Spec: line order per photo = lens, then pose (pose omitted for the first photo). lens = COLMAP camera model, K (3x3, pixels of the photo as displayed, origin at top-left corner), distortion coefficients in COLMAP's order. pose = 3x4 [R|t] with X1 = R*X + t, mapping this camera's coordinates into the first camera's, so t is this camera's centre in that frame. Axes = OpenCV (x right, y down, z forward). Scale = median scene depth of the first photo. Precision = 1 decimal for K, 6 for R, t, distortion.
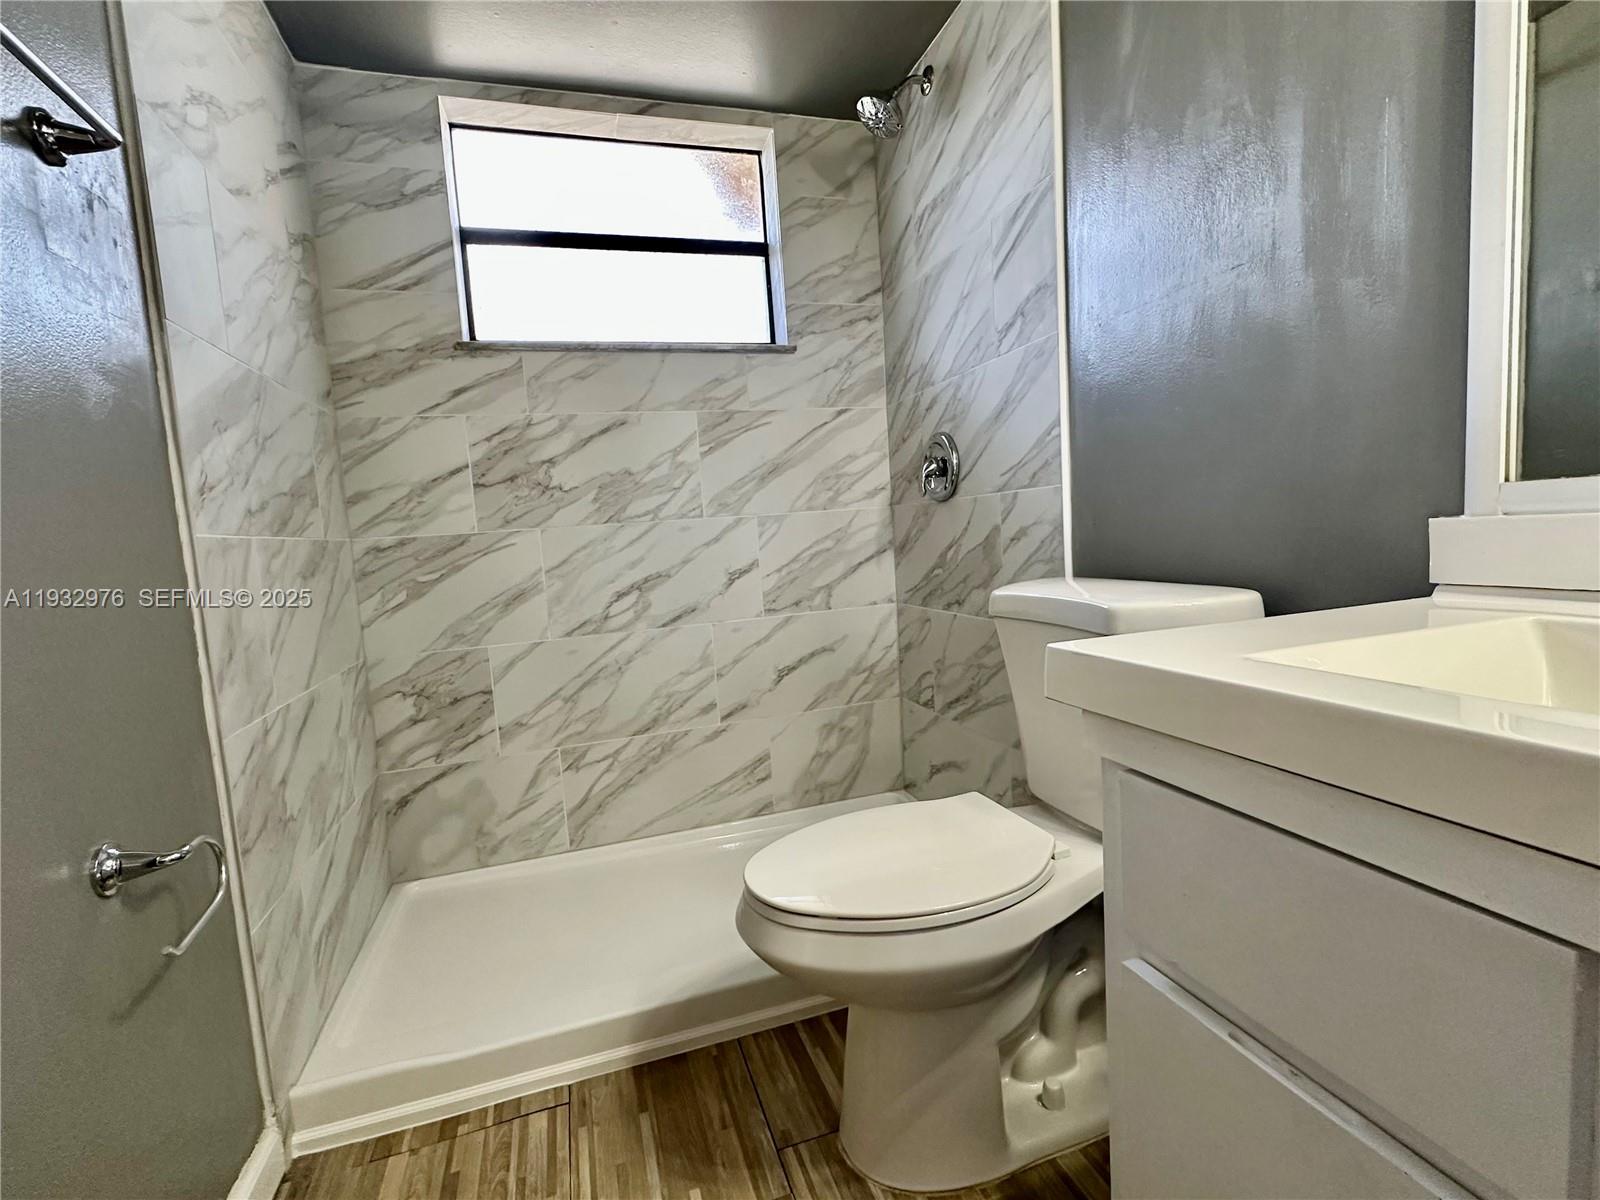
lens RADIAL K [[727.7, 0, 801.3], [0, 727.7, 597.9], [0, 0, 1]] dist [-0.005608, 0.001201]
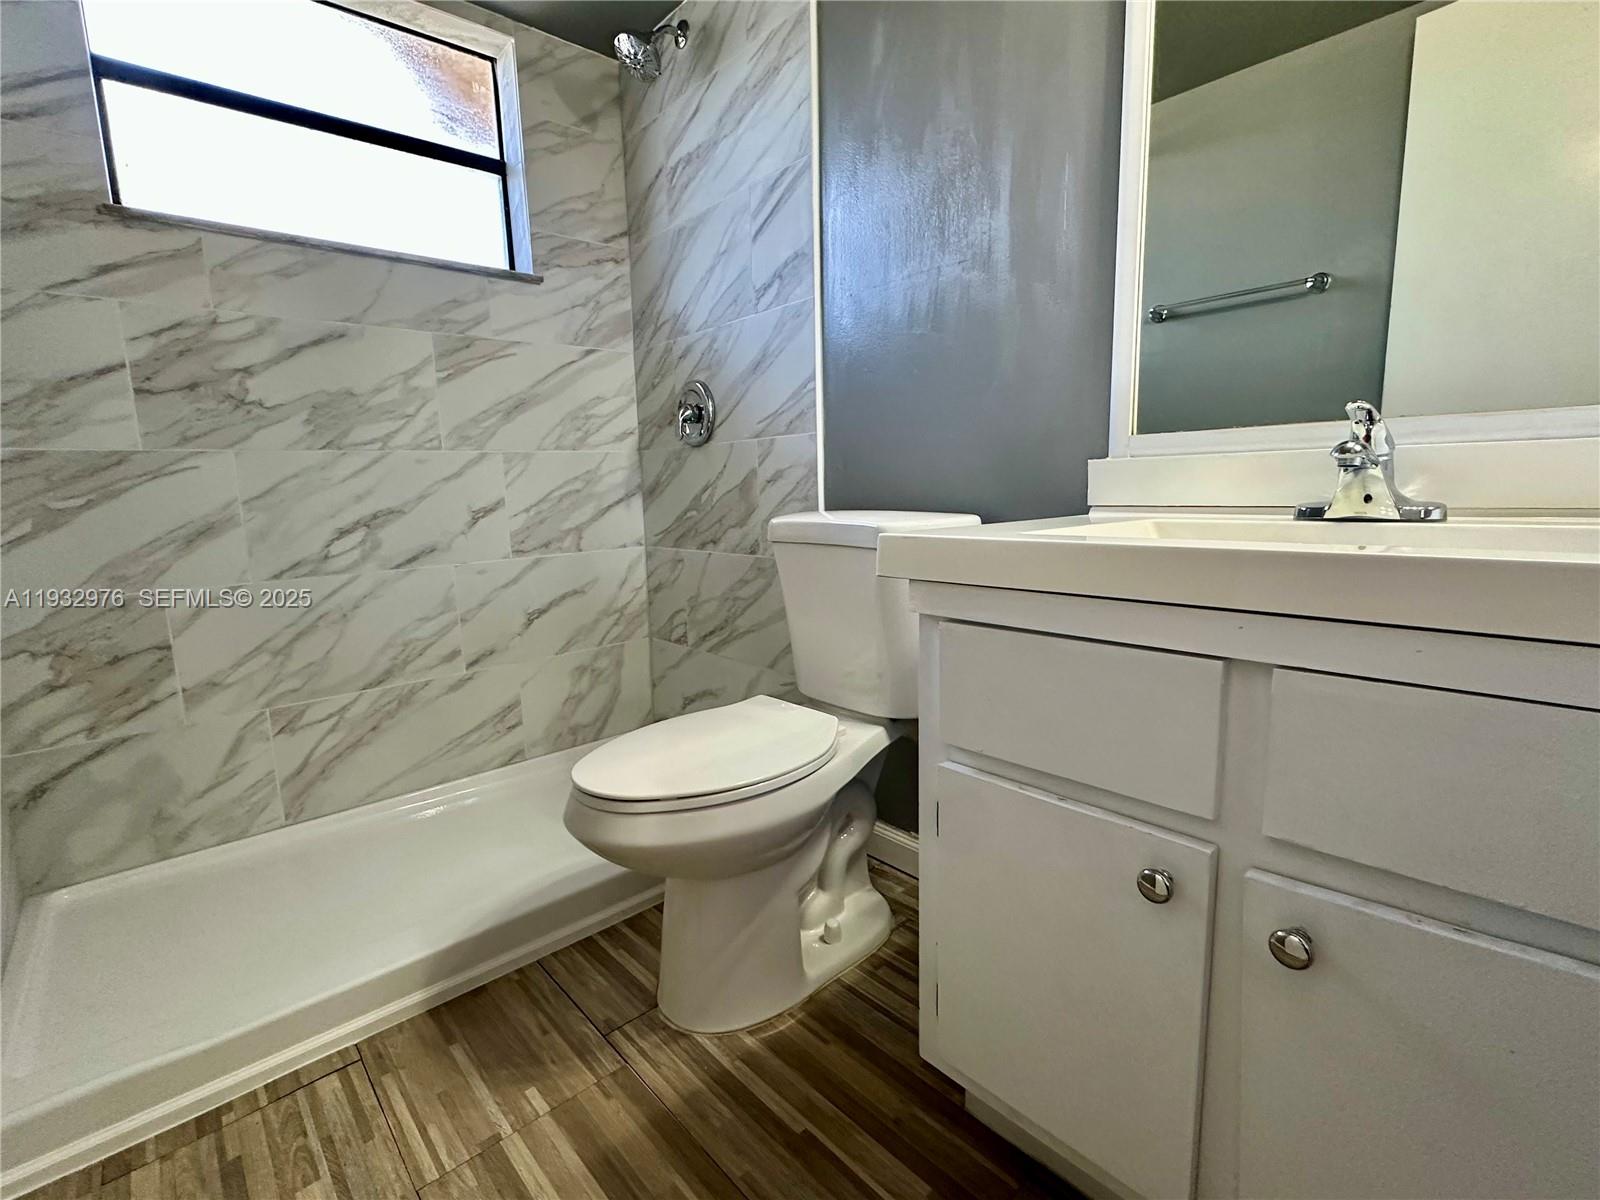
lens RADIAL K [[727.7, 0, 800.1], [0, 727.7, 597.3], [0, 0, 1]] dist [-0.005608, 0.001201]
pose [[0.911238, -0.024739, 0.411136, -0.114868], [0.007242, 0.999003, 0.044062, 0.043123], [-0.411816, -0.037173, 0.910508, -0.039451]]
